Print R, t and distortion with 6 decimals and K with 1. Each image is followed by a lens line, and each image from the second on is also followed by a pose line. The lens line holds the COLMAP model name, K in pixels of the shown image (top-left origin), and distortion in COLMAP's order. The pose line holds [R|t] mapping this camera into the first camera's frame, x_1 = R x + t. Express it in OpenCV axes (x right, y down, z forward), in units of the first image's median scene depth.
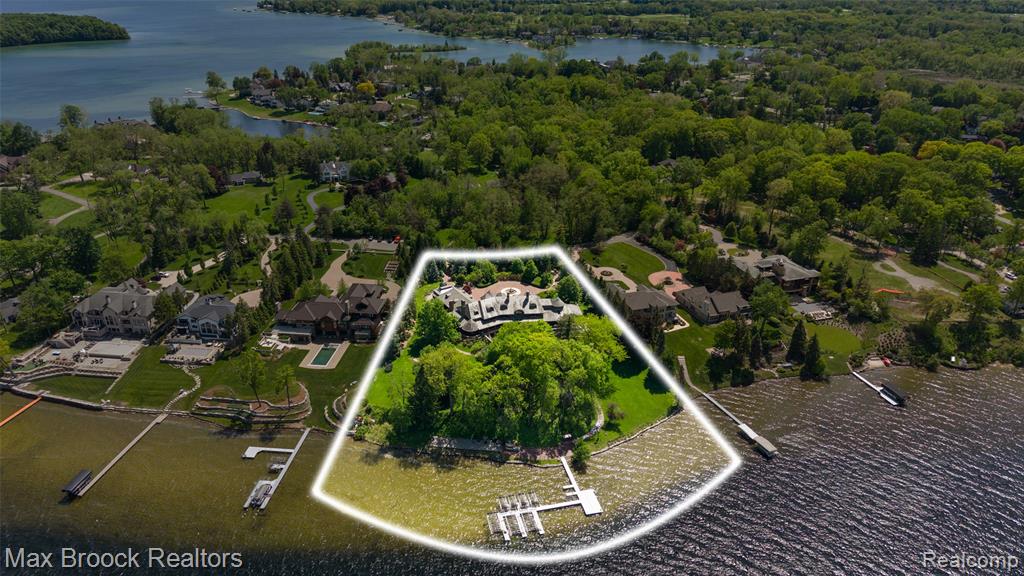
lens RADIAL K [[714.2, 0, 512.0], [0, 714.2, 288.0], [0, 0, 1]] dist [0.000902, -0.002792]
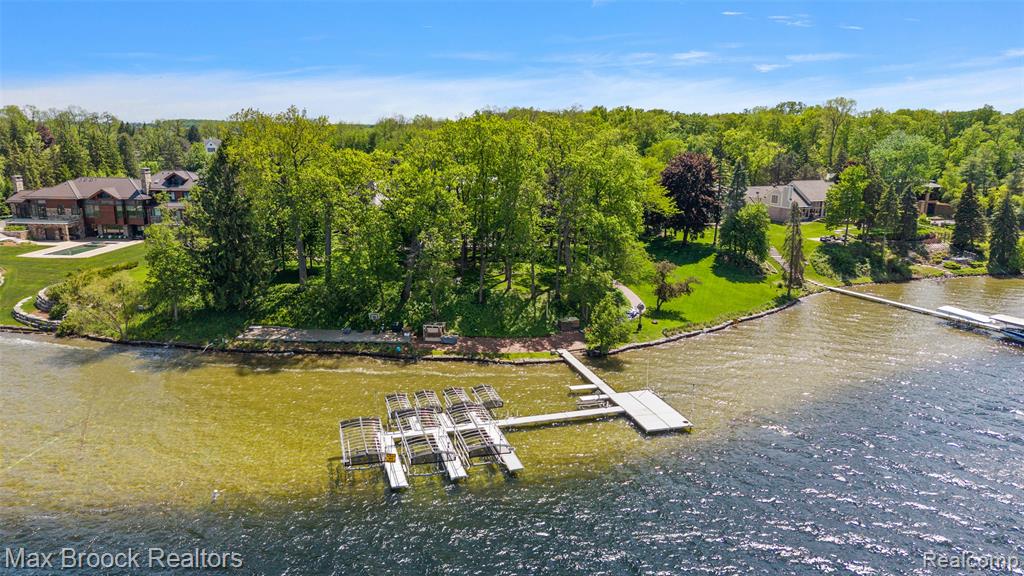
lens RADIAL K [[714.2, 0, 512.0], [0, 714.2, 288.0], [0, 0, 1]] dist [0.000902, -0.002792]
pose [[0.998653, -0.017937, 0.048678, 0.016395], [0.028805, 0.972113, -0.232736, 0.212584], [-0.043146, 0.233825, 0.971321, 0.427181]]
